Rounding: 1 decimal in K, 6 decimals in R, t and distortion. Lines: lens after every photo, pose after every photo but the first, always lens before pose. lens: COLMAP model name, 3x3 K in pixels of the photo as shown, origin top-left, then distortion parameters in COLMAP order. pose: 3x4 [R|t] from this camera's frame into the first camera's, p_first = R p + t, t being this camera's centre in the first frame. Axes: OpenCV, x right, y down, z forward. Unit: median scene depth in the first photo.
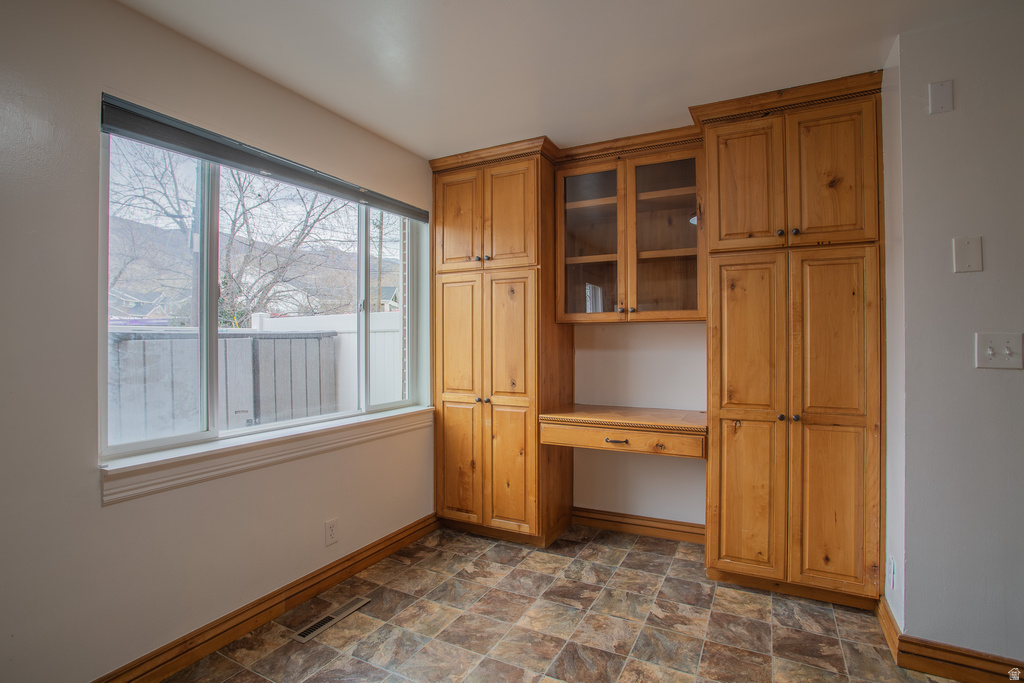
lens RADIAL K [[500.5, 0, 508.3], [0, 500.5, 336.1], [0, 0, 1]] dist [-0.078662, 0.034498]
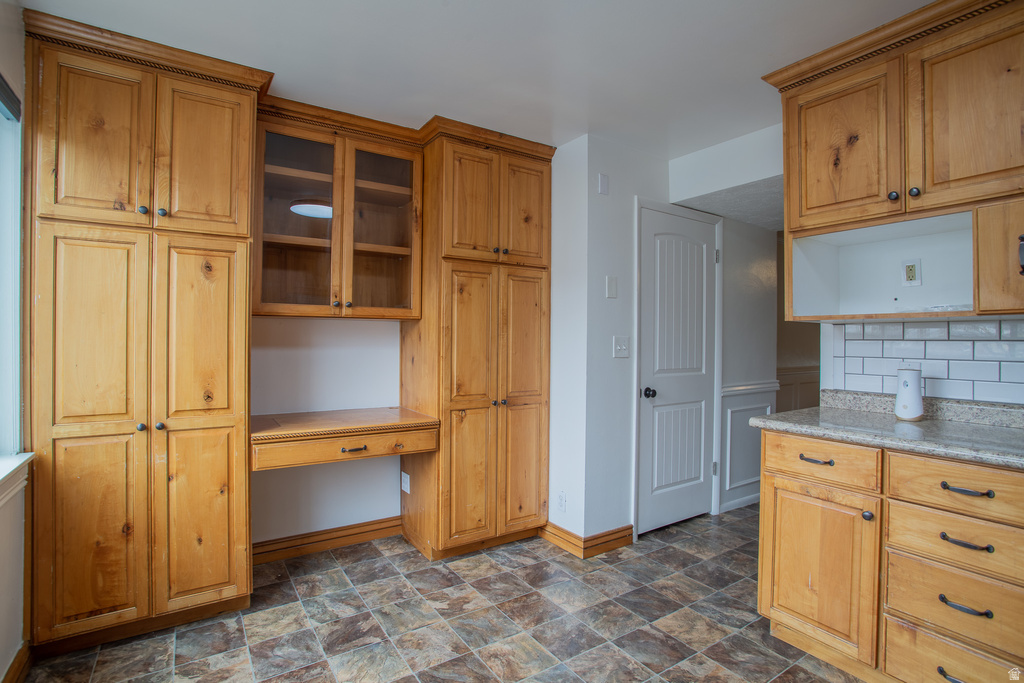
lens RADIAL K [[500.5, 0, 508.3], [0, 500.5, 336.1], [0, 0, 1]] dist [-0.078662, 0.034498]
pose [[0.481272, 0.008423, 0.876531, -0.449308], [-0.018432, 0.999830, 0.000512, -0.000157], [-0.876378, -0.016403, 0.481345, 0.331811]]
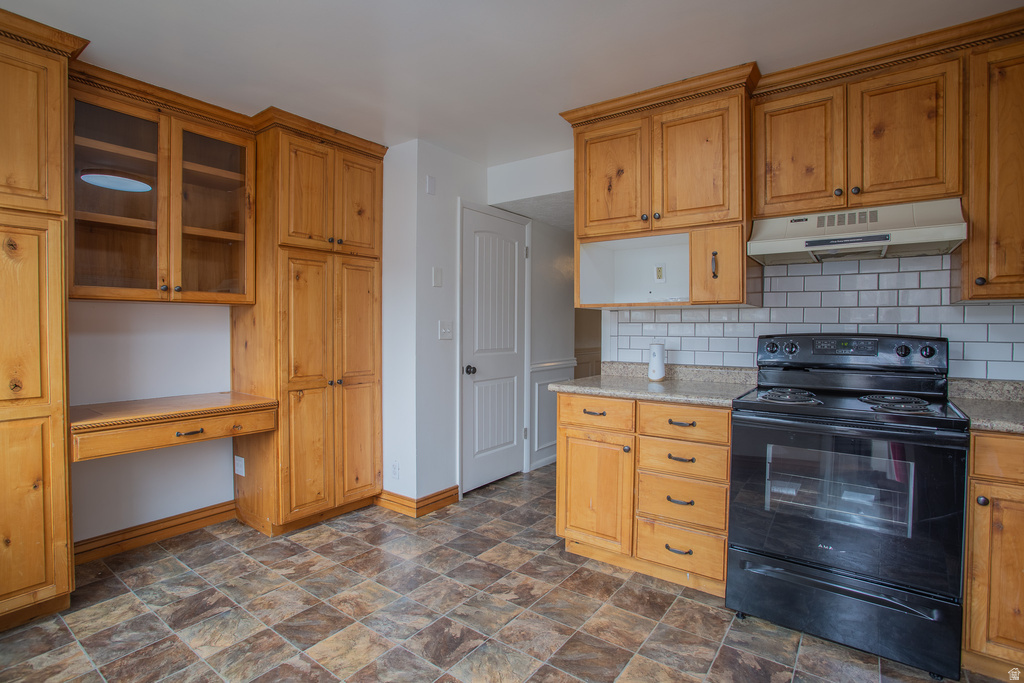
lens RADIAL K [[500.5, 0, 508.3], [0, 500.5, 336.1], [0, 0, 1]] dist [-0.078662, 0.034498]
pose [[0.147980, -0.017739, 0.988831, -0.588158], [-0.015159, 0.999681, 0.020202, 0.007277], [-0.988874, -0.017979, 0.147664, 0.301409]]
